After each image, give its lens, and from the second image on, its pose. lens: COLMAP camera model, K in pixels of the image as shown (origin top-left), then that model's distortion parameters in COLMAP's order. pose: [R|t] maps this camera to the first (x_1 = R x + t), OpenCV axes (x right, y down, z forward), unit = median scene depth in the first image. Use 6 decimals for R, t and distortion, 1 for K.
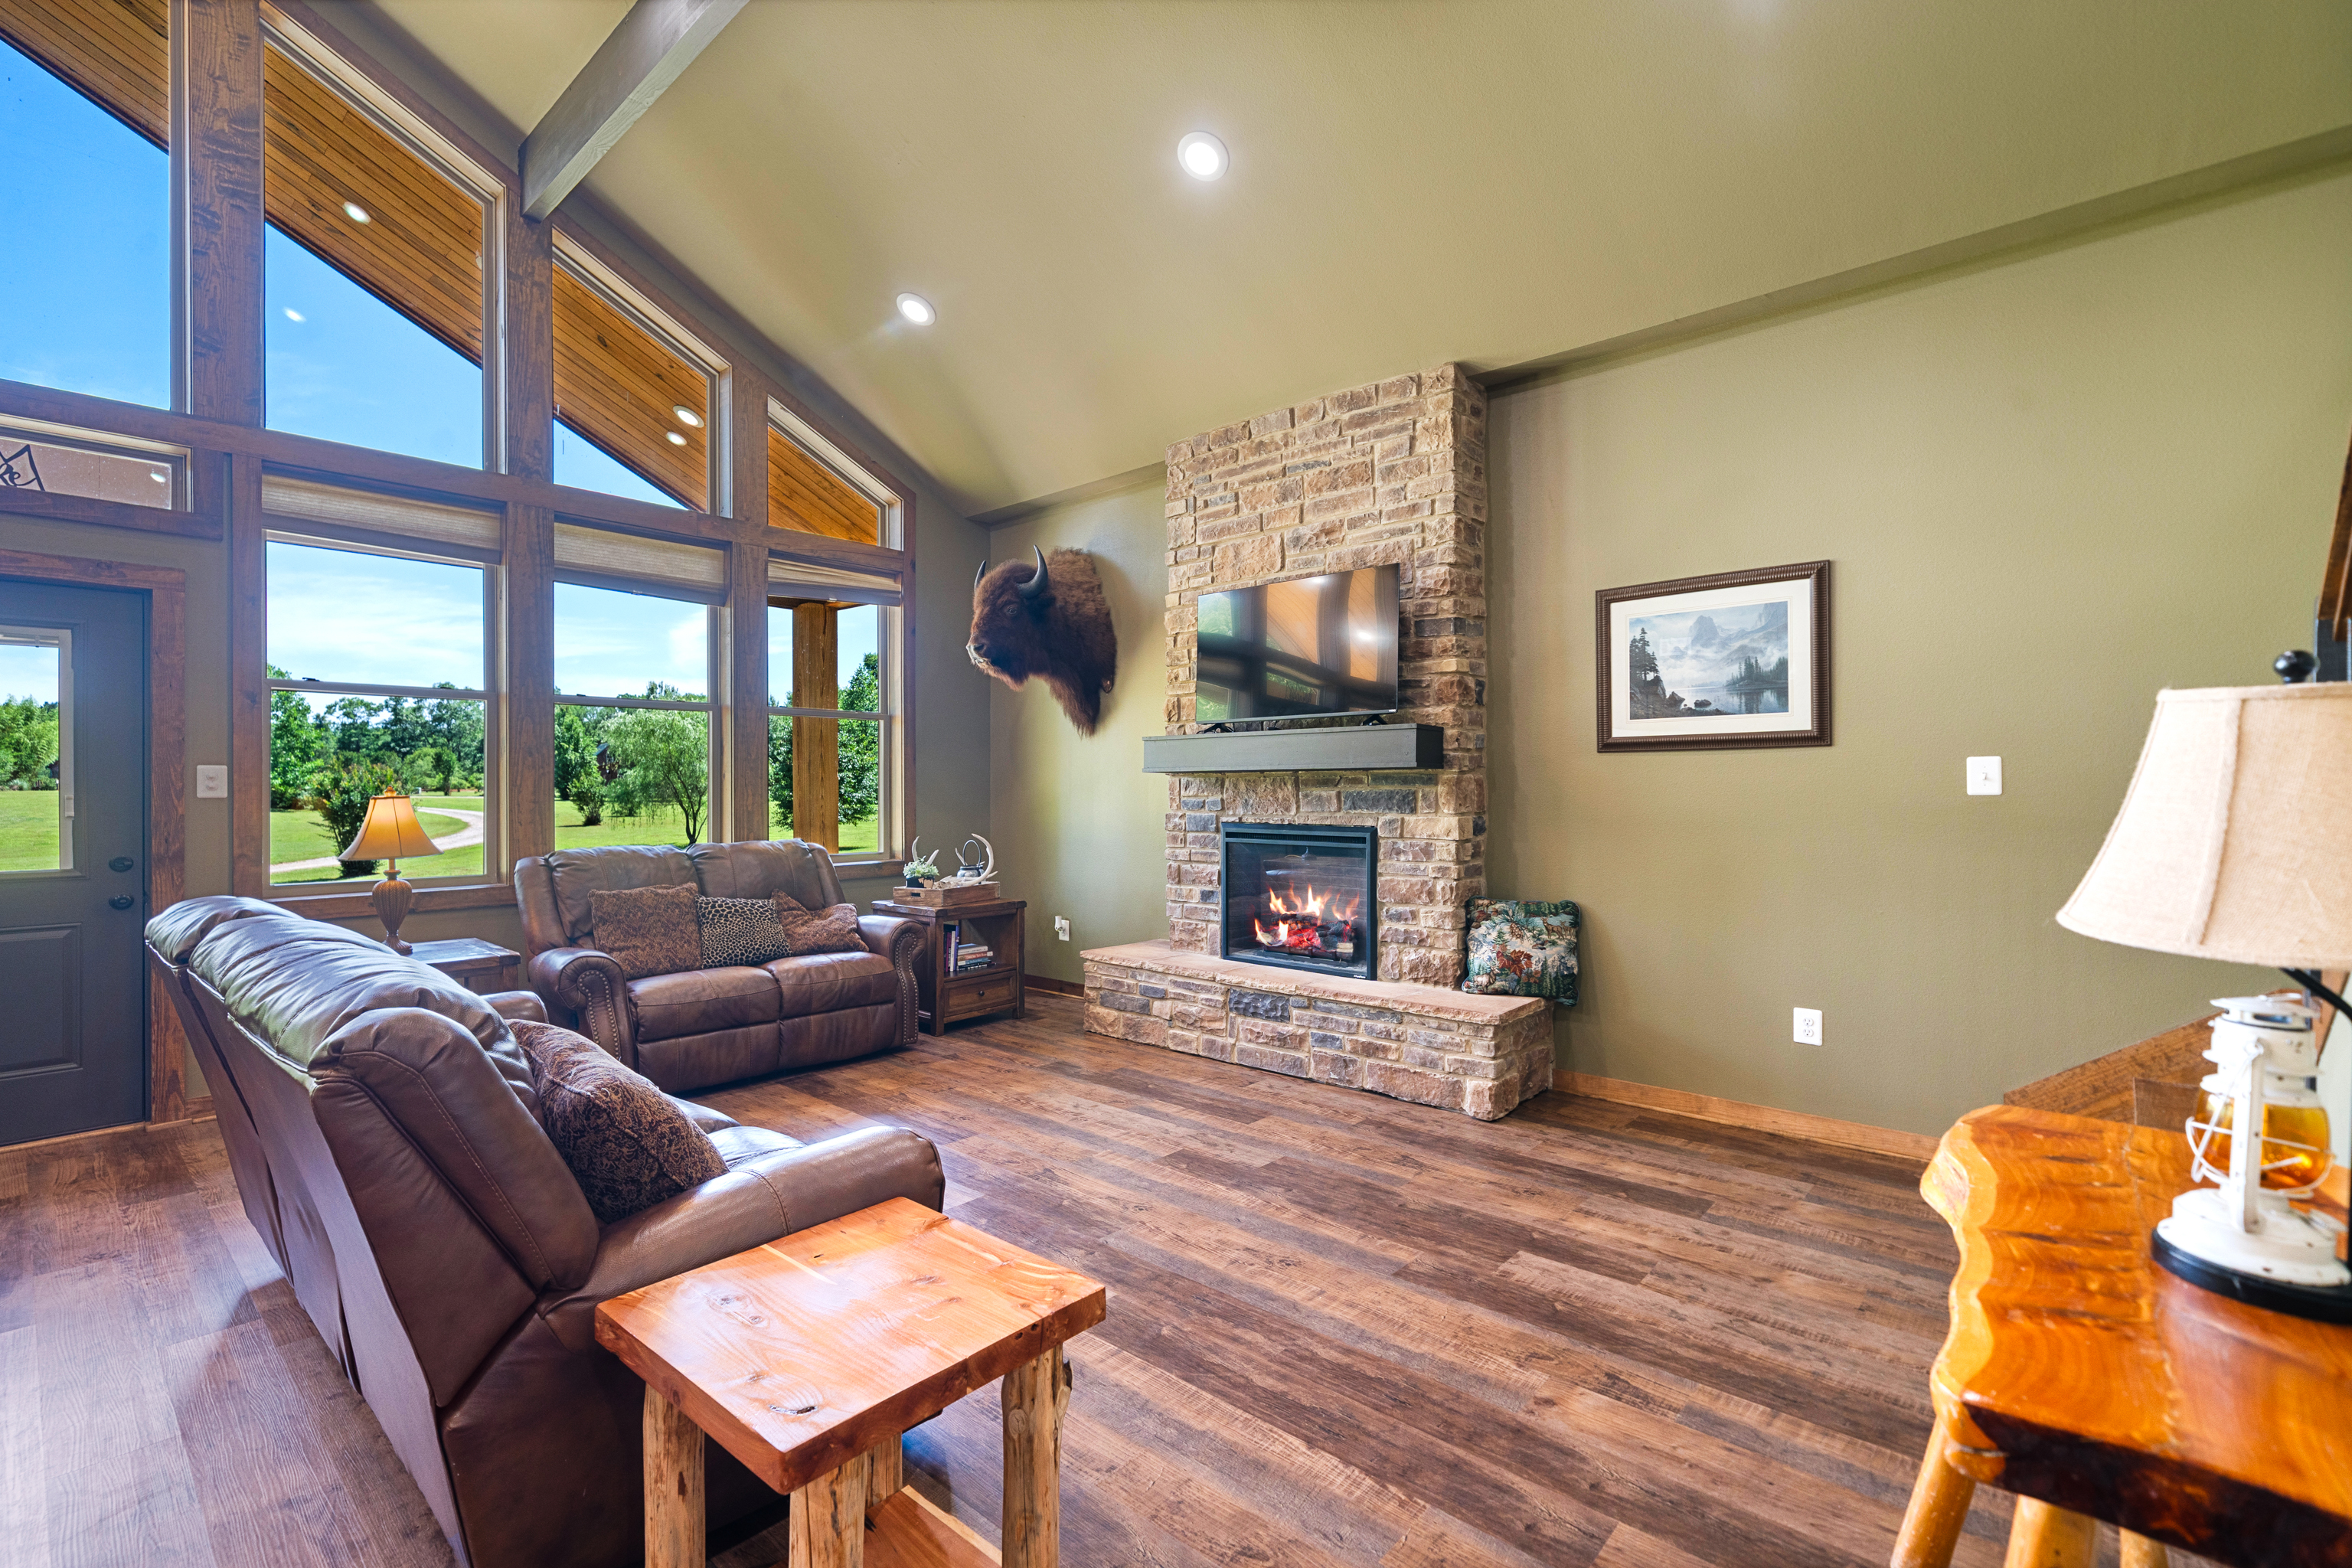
lens RADIAL K [[1058.5, 0, 1183.1], [0, 1058.5, 790.5], [0, 0, 1]] dist [-0.001088, -0.001343]
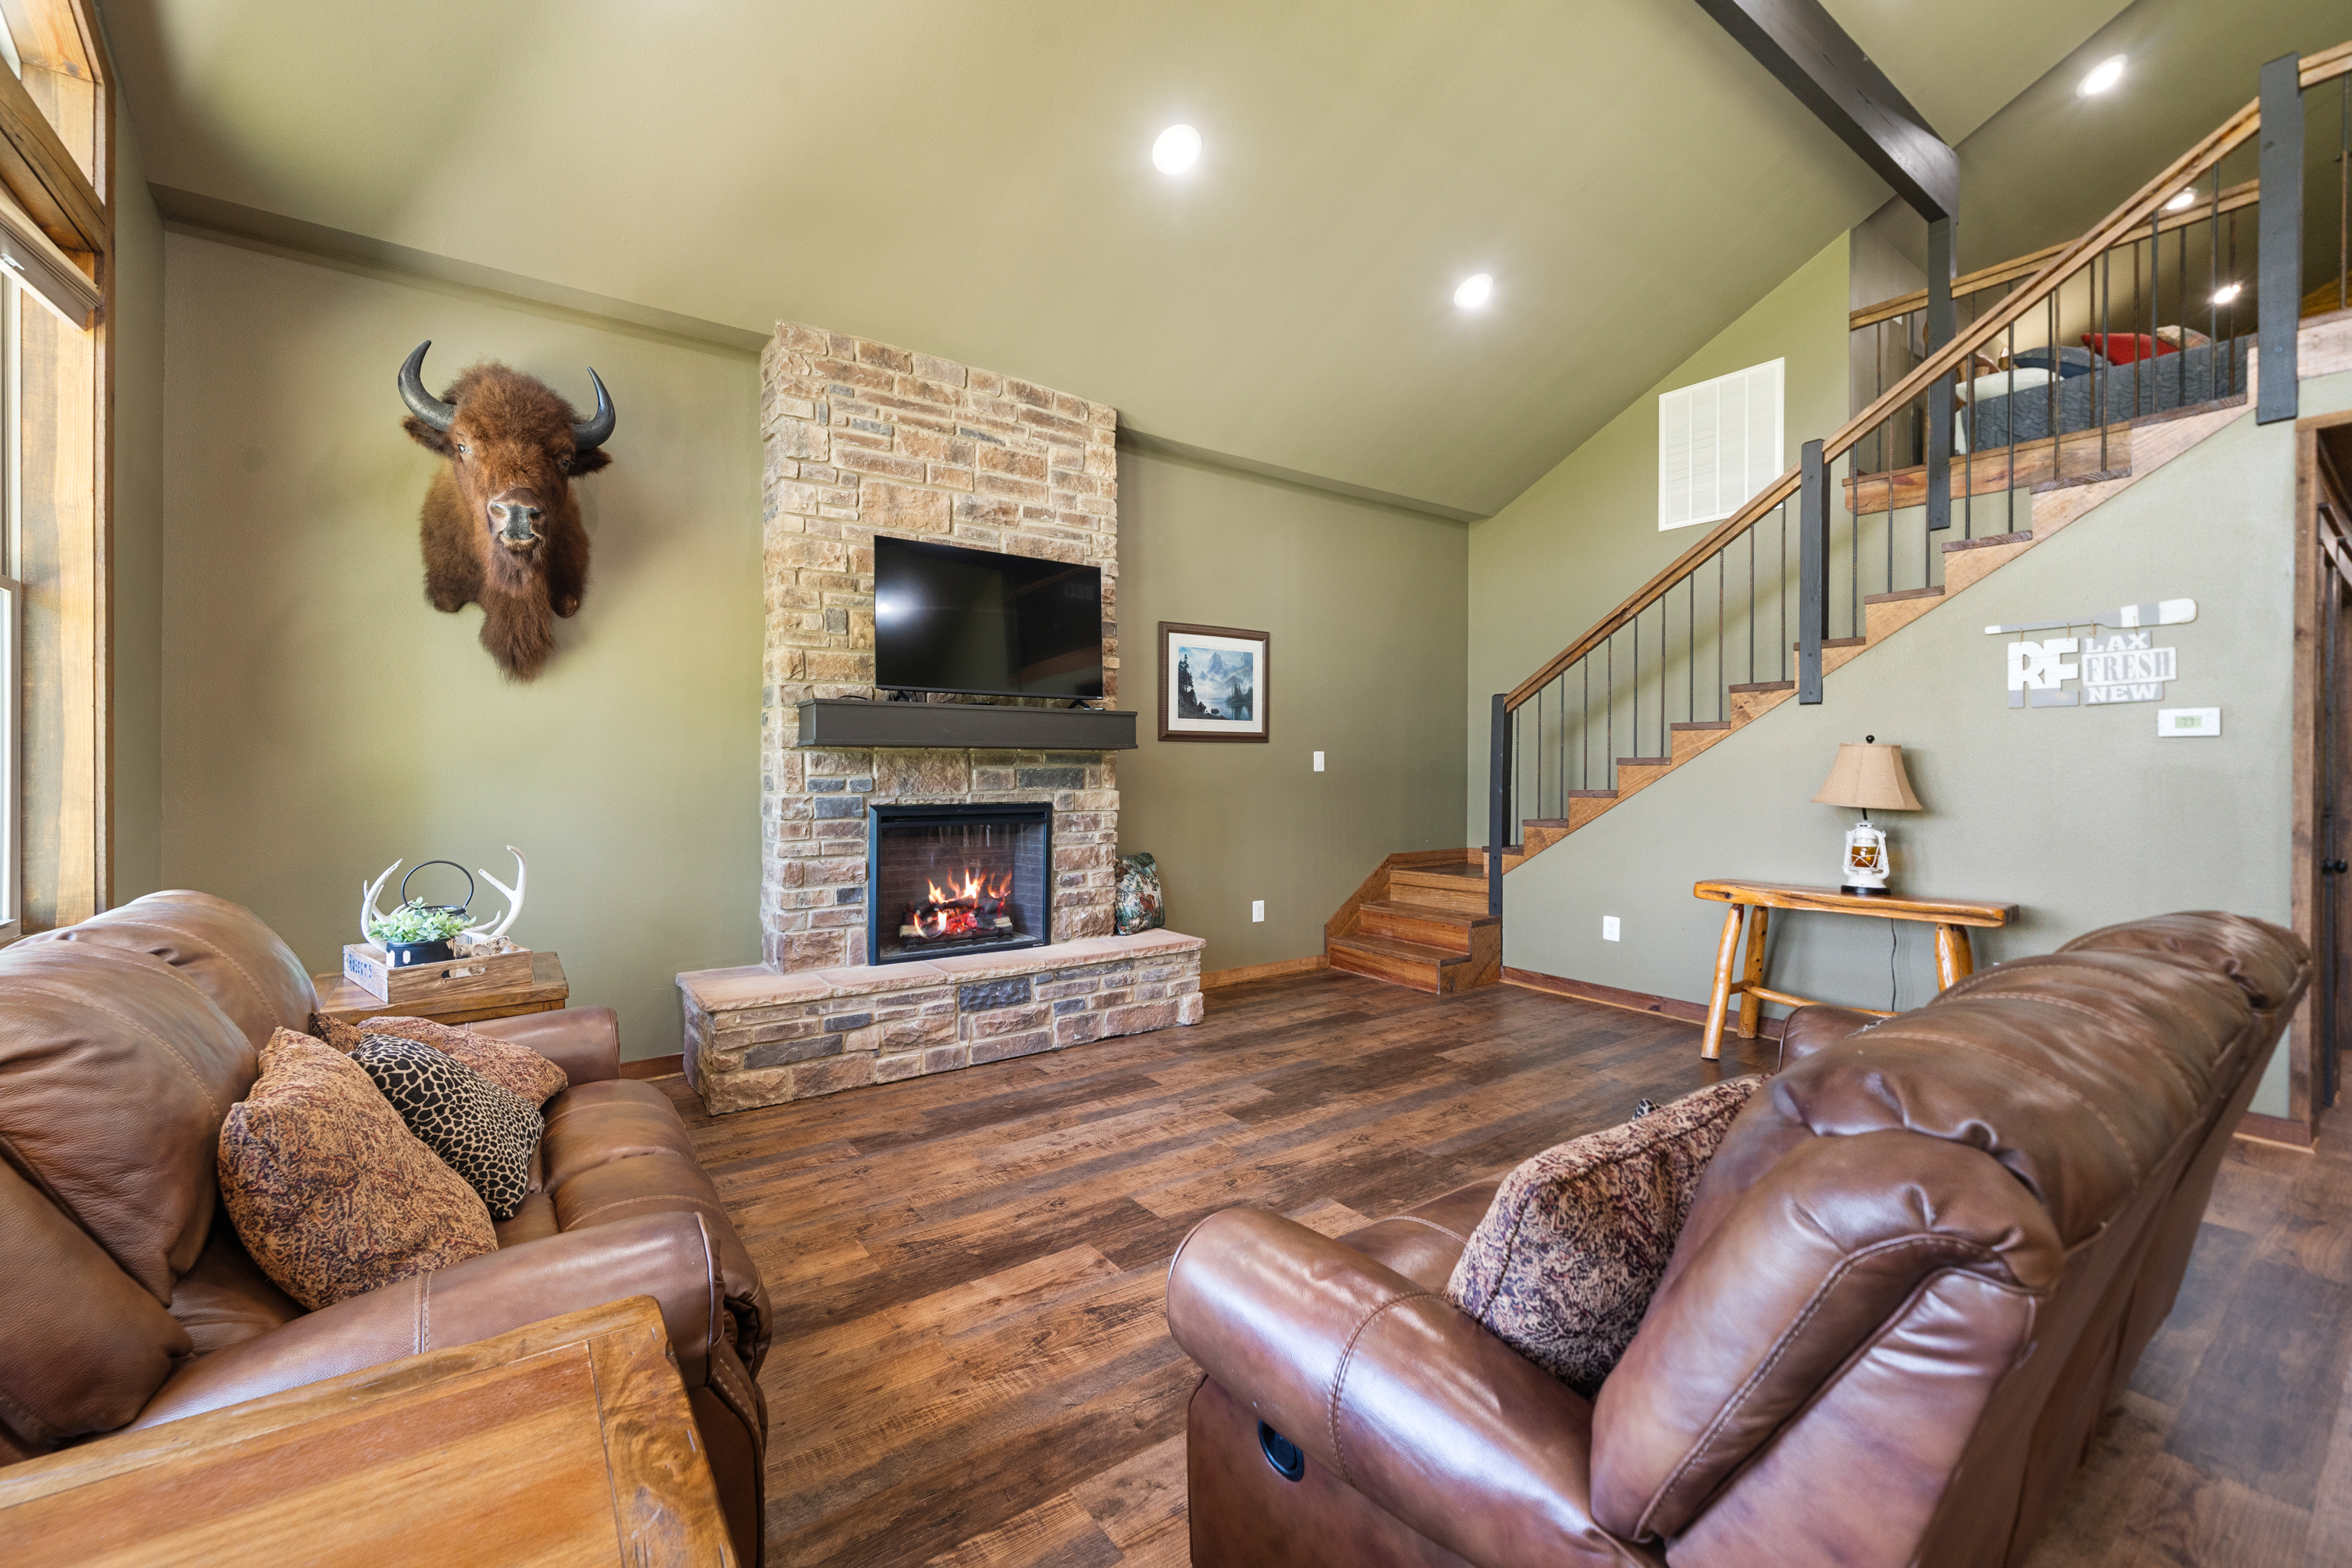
lens RADIAL K [[937.5, 0, 1165.9], [0, 937.5, 774.4], [0, 0, 1]] dist [-0.003113, 0.000022]
pose [[0.226772, -0.001714, 0.973946, -0.657416], [0.001938, 0.999997, 0.001308, 0.004666], [-0.973946, 0.001591, 0.226775, 0.611241]]
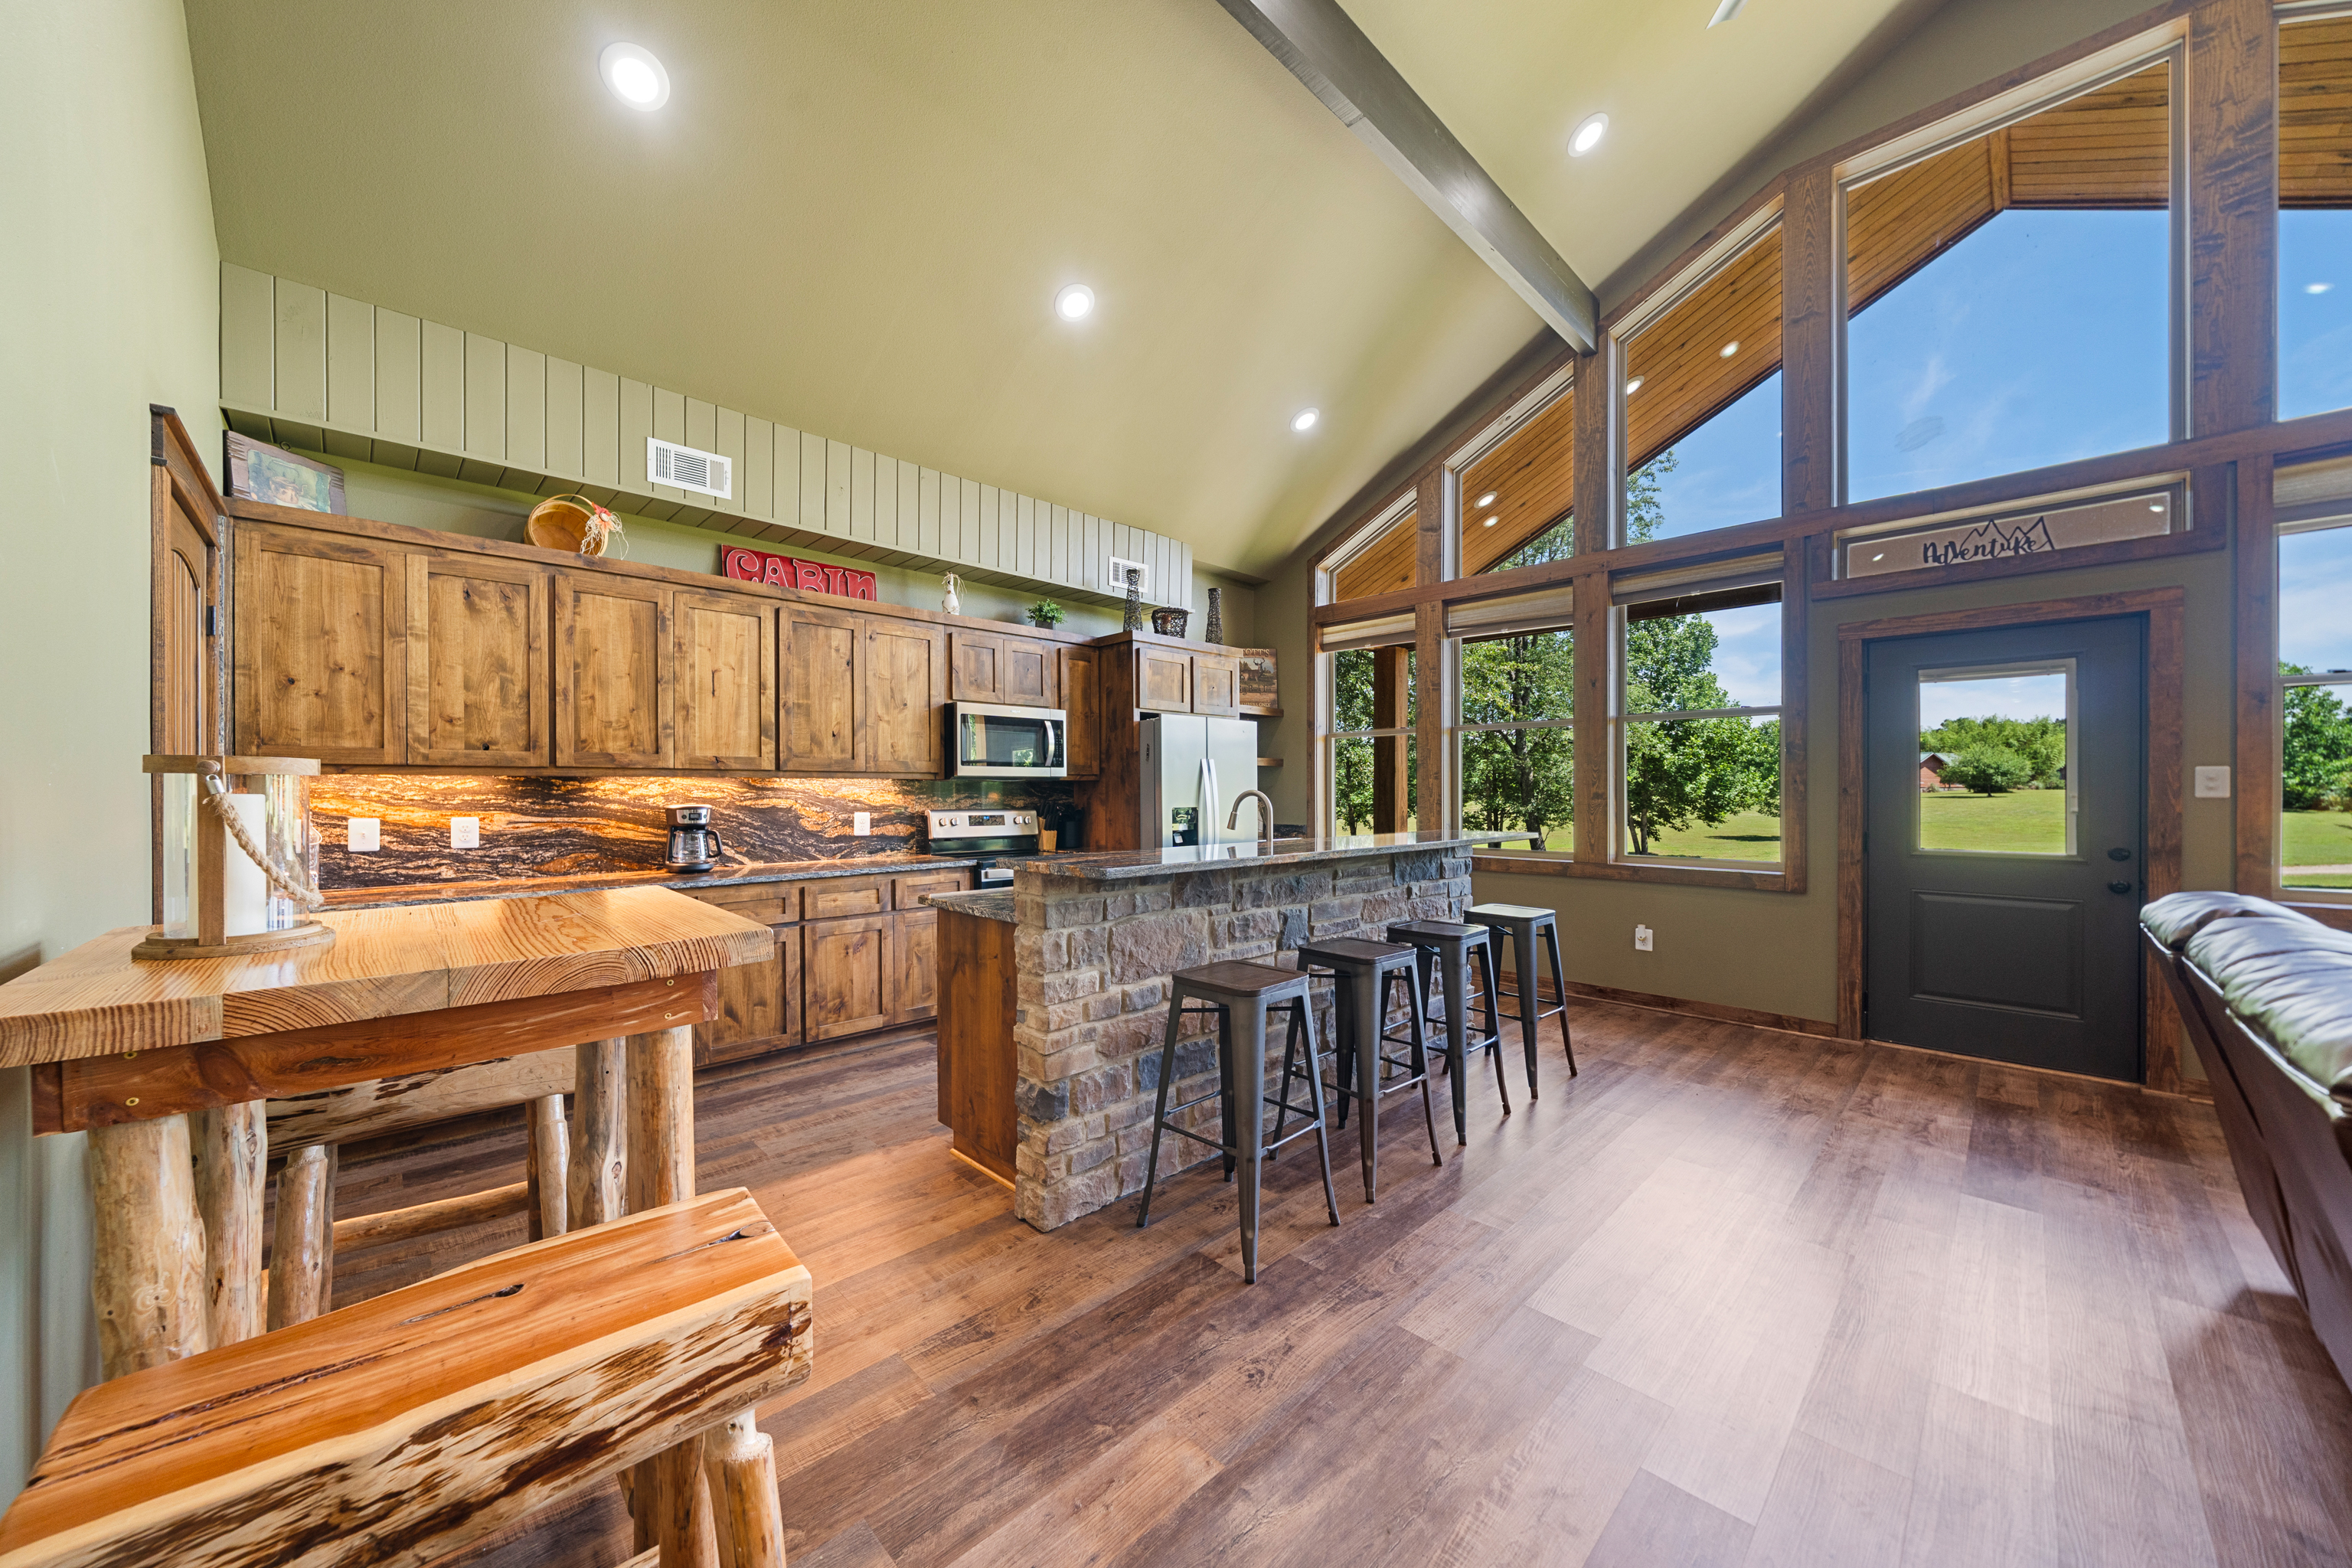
lens RADIAL K [[834.3, 0, 1192.4], [0, 834.3, 788.6], [0, 0, 1]] dist [-0.000546, 0.000382]
pose [[-0.057373, 0.002437, -0.998350, -0.151181], [-0.003794, 0.999989, 0.002659, -0.001553], [0.998346, 0.003940, -0.057363, 0.164331]]
